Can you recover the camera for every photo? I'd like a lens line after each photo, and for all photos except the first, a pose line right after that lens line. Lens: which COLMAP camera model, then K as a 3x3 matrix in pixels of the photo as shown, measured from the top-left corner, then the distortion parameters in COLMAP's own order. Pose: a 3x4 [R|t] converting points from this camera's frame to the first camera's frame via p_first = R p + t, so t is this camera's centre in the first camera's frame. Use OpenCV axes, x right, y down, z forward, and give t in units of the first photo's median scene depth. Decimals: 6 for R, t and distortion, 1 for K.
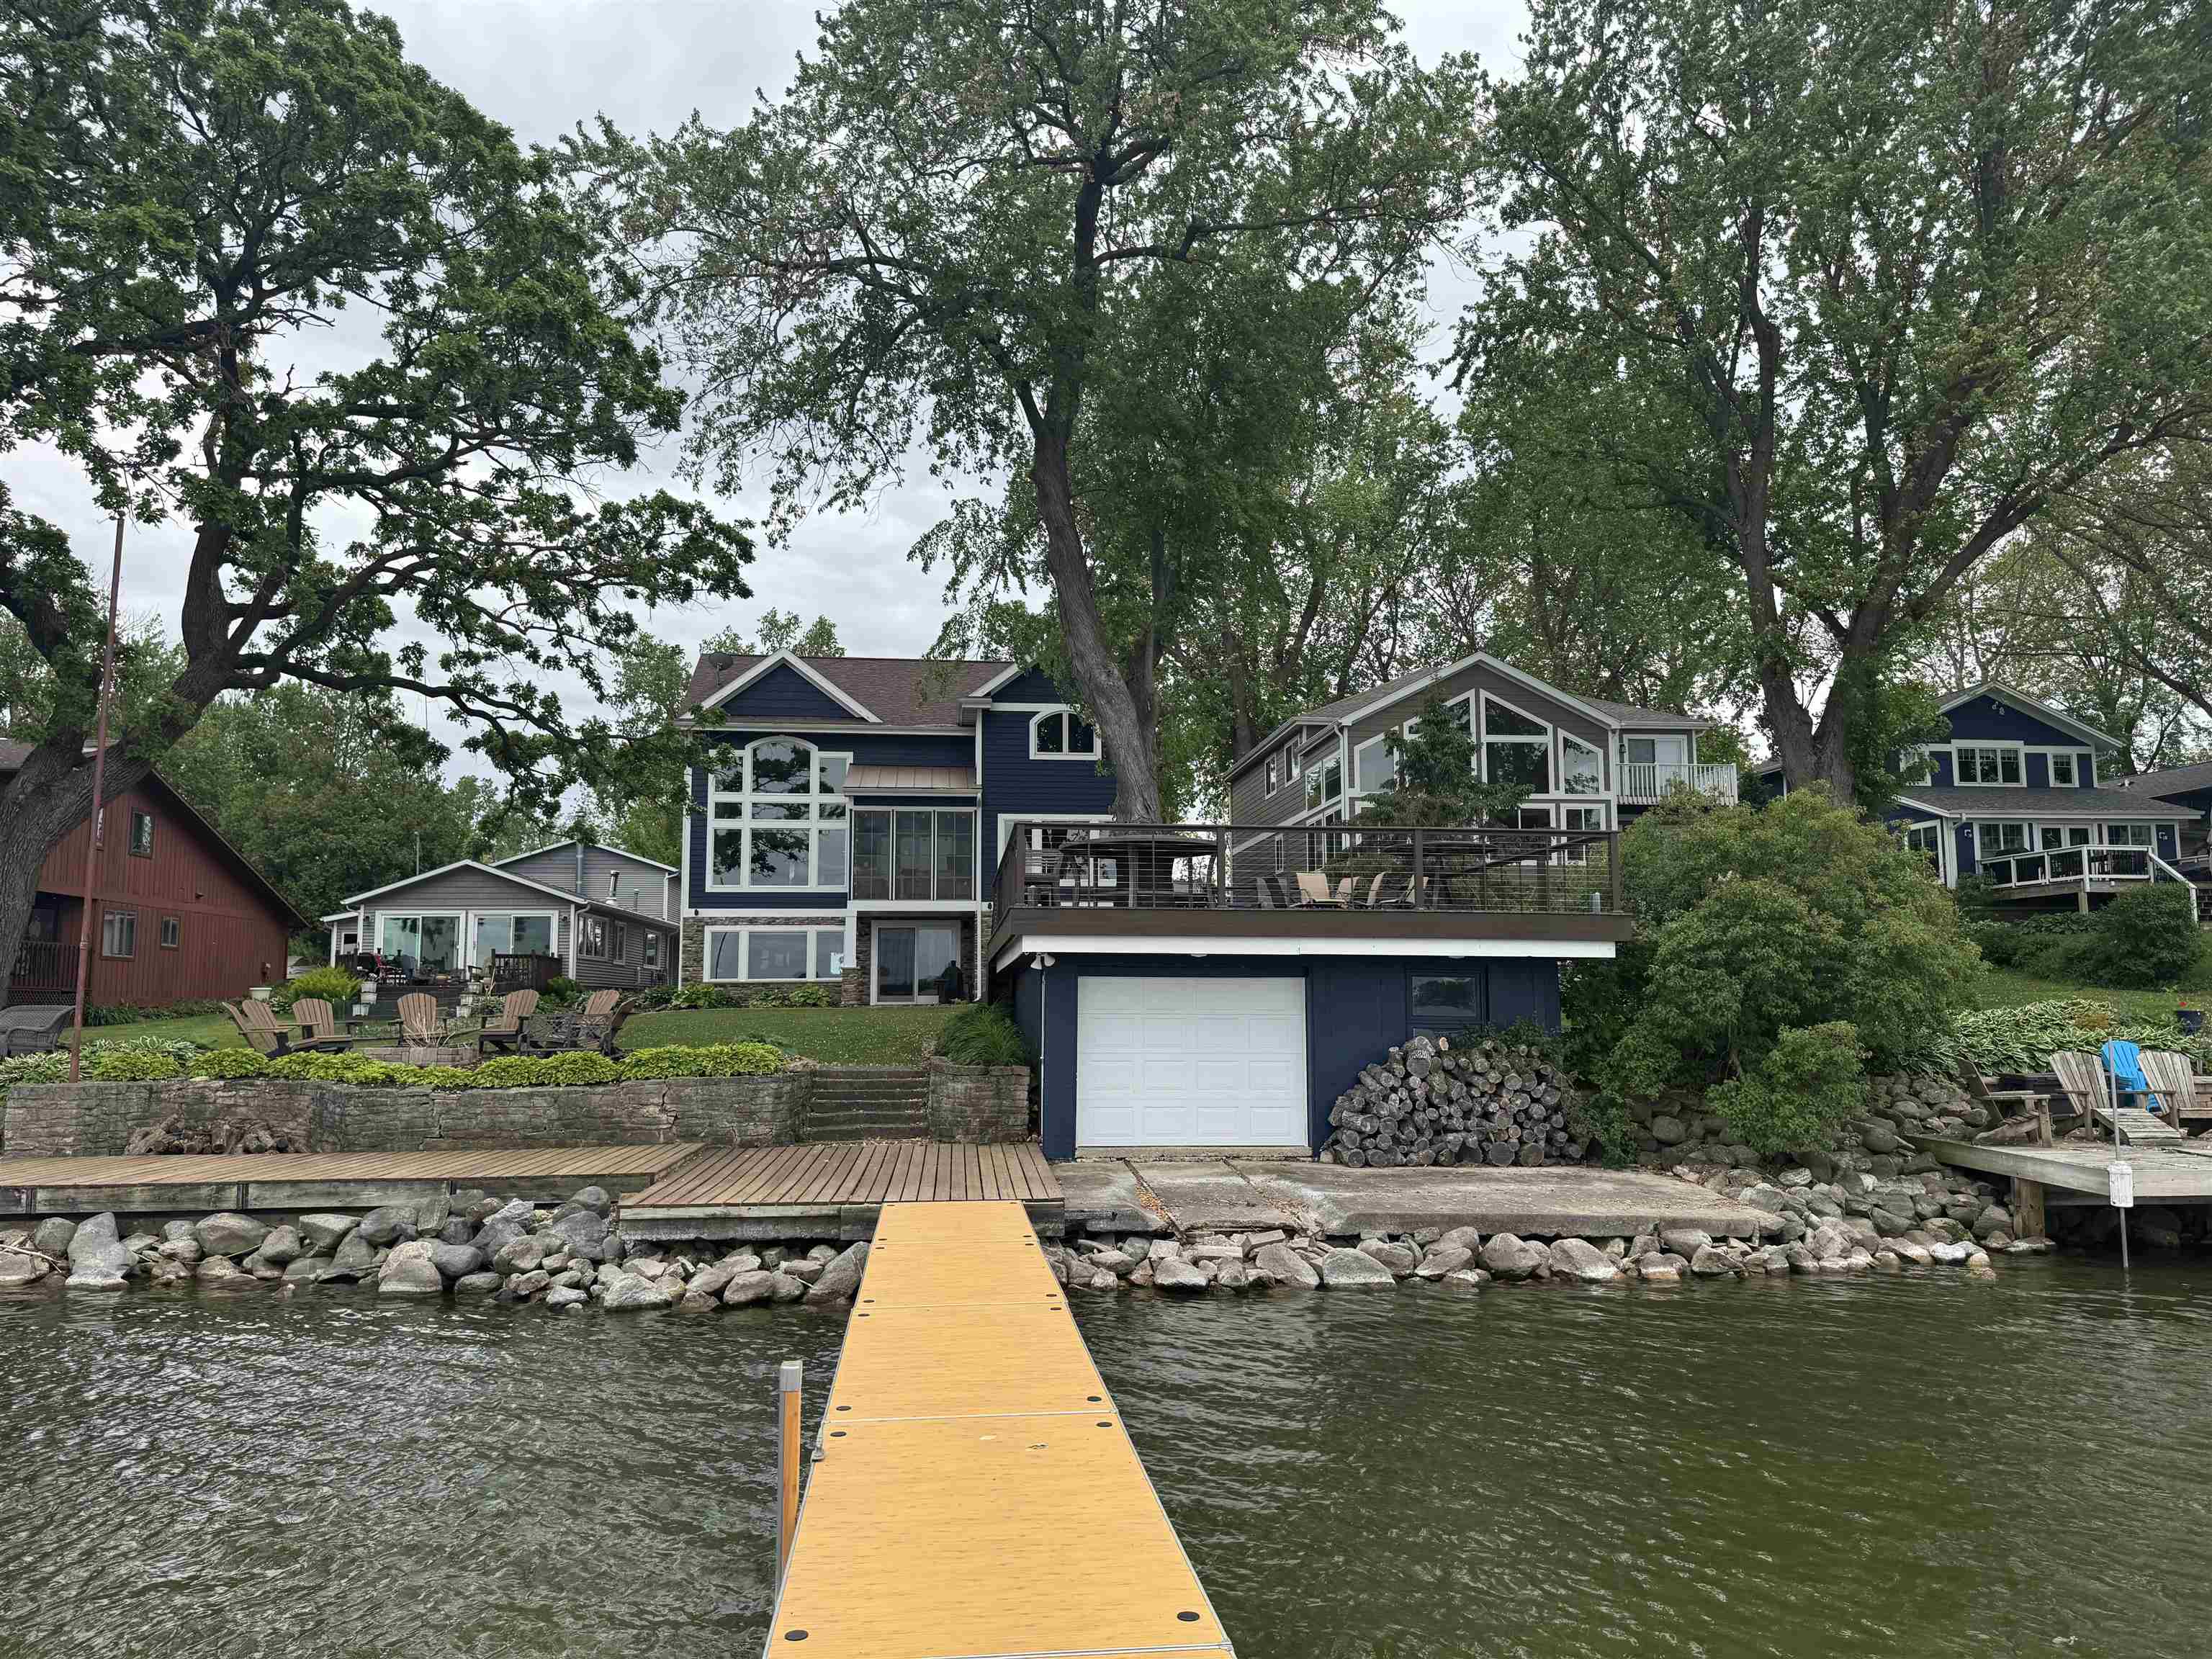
lens RADIAL K [[1523.9, 0, 1104.6], [0, 1523.9, 822.5], [0, 0, 1]] dist [0.007357, -0.010852]
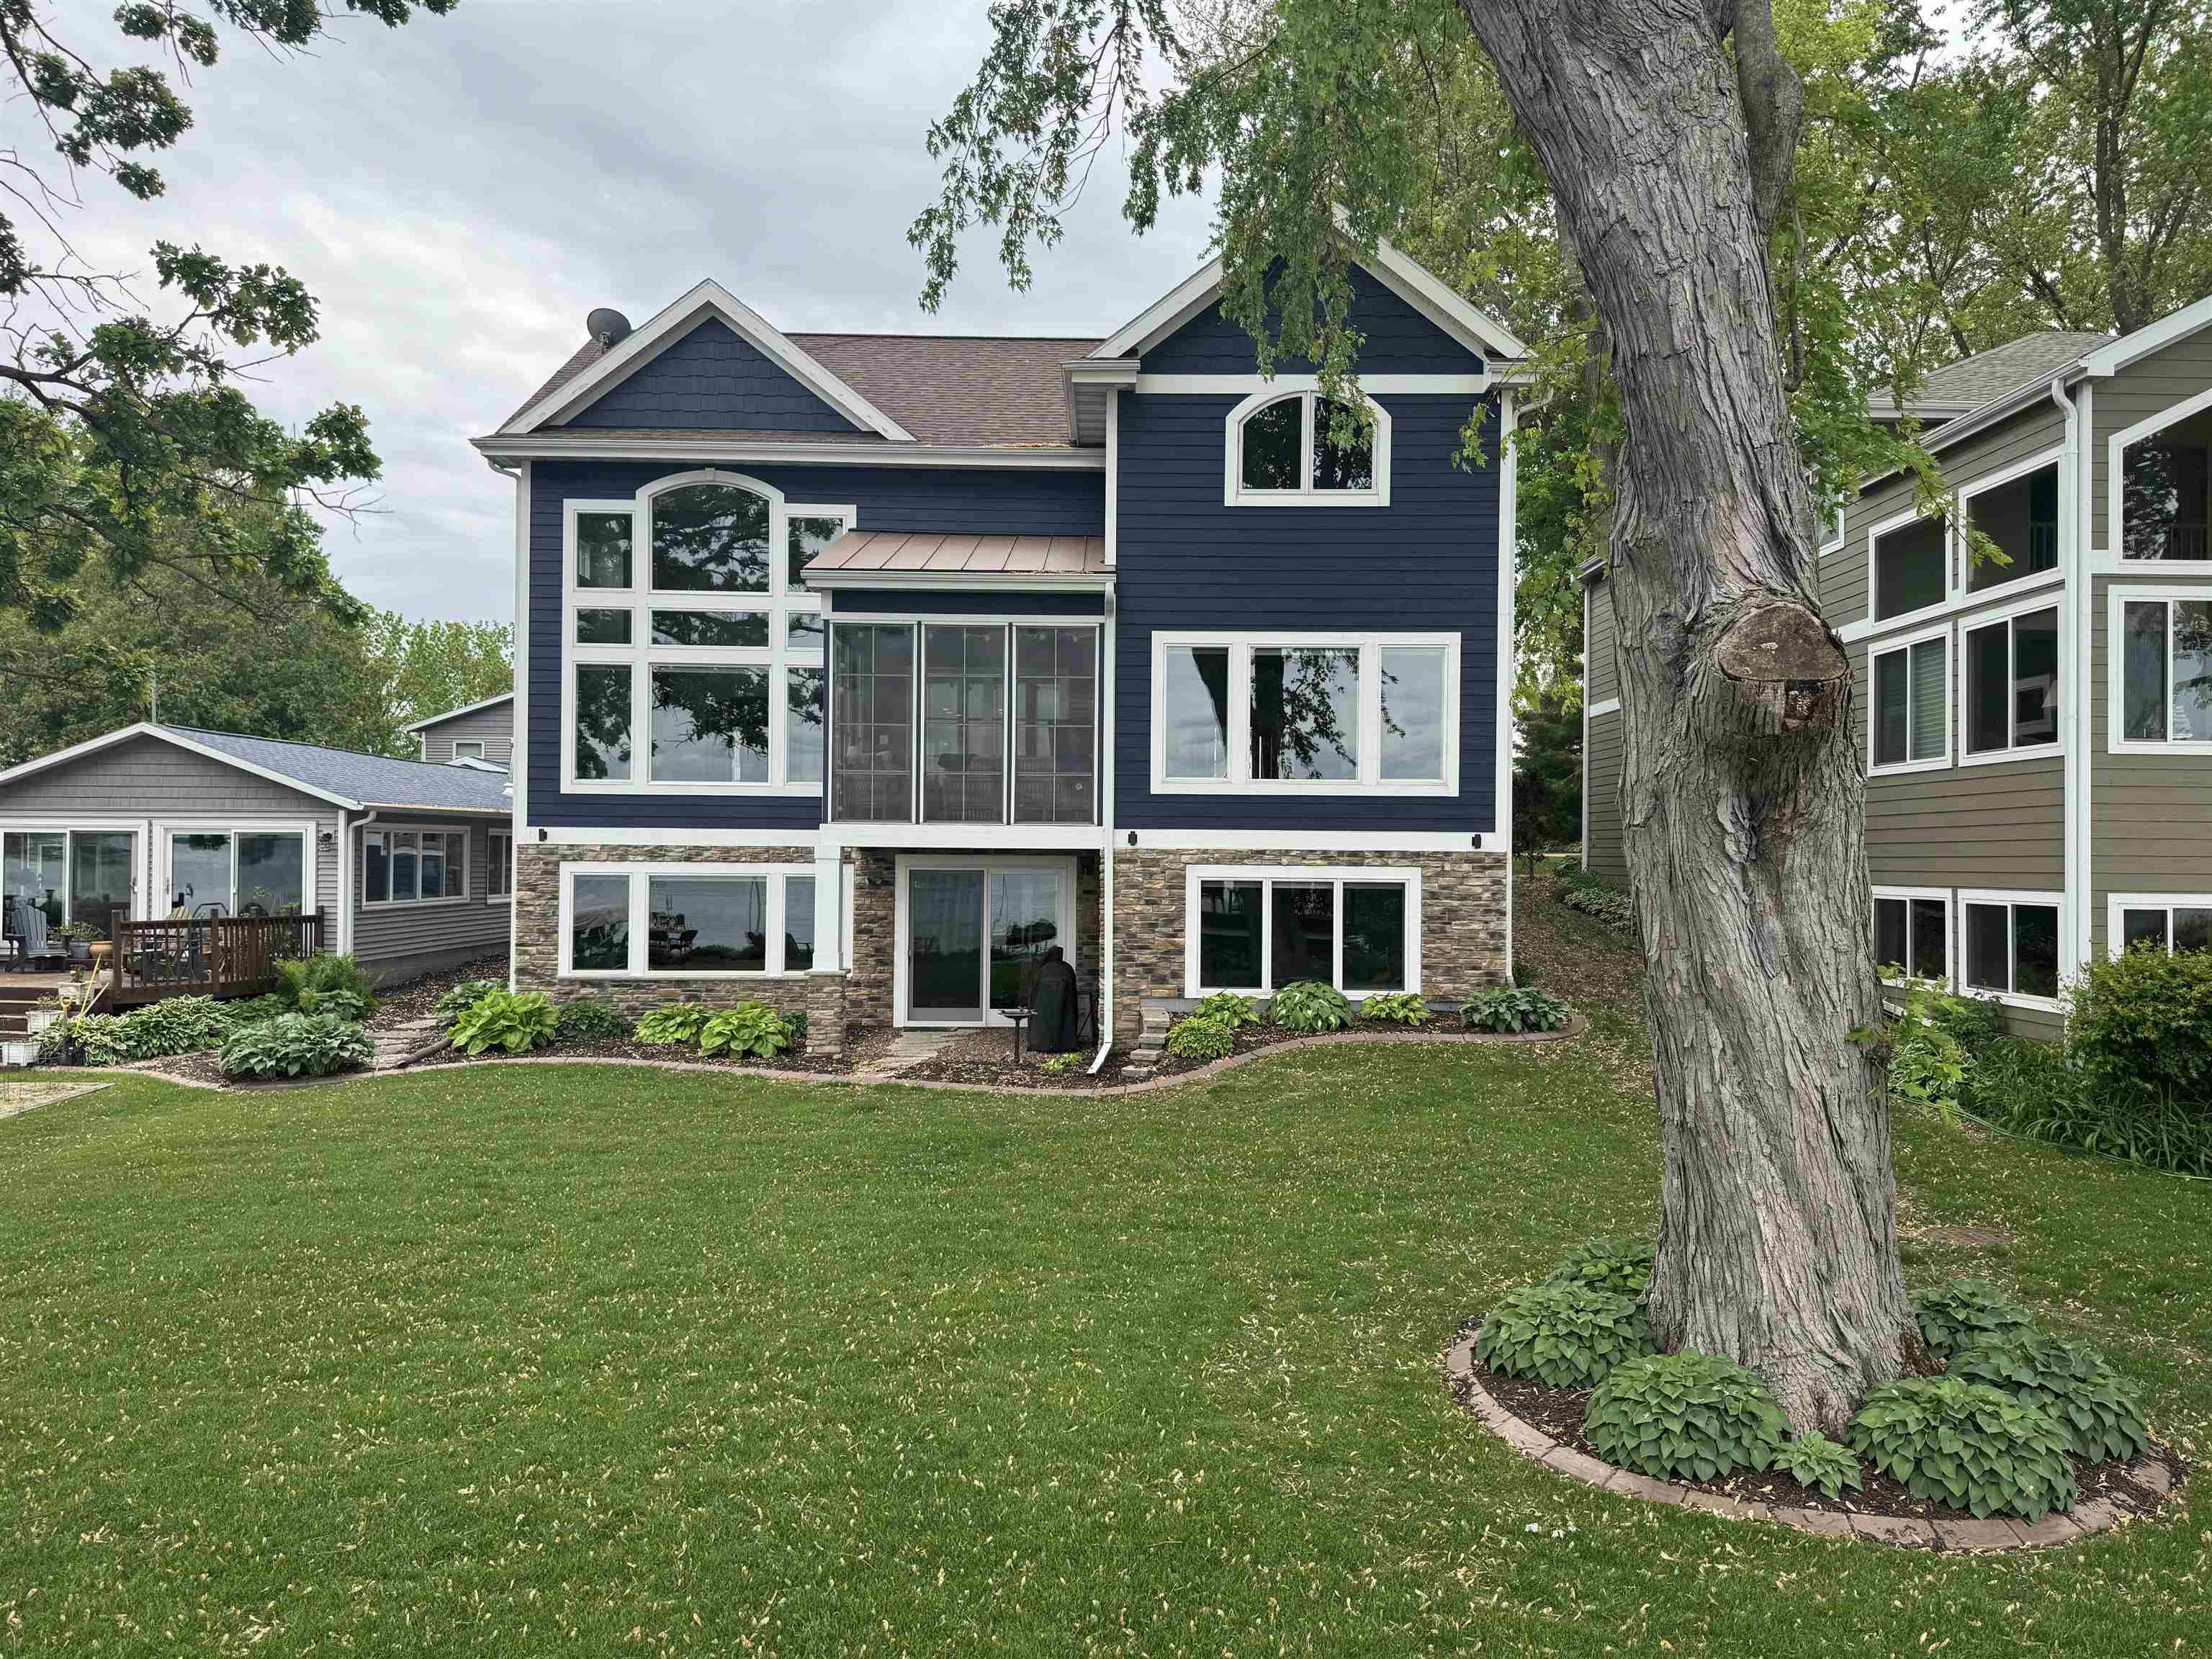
lens RADIAL K [[1523.9, 0, 1116.4], [0, 1523.9, 829.5], [0, 0, 1]] dist [0.007357, -0.010852]
pose [[0.992985, 0.013186, -0.117500, -0.026741], [-0.000753, 0.994447, 0.105233, 0.005302], [0.118235, -0.104406, 0.987482, 0.537584]]
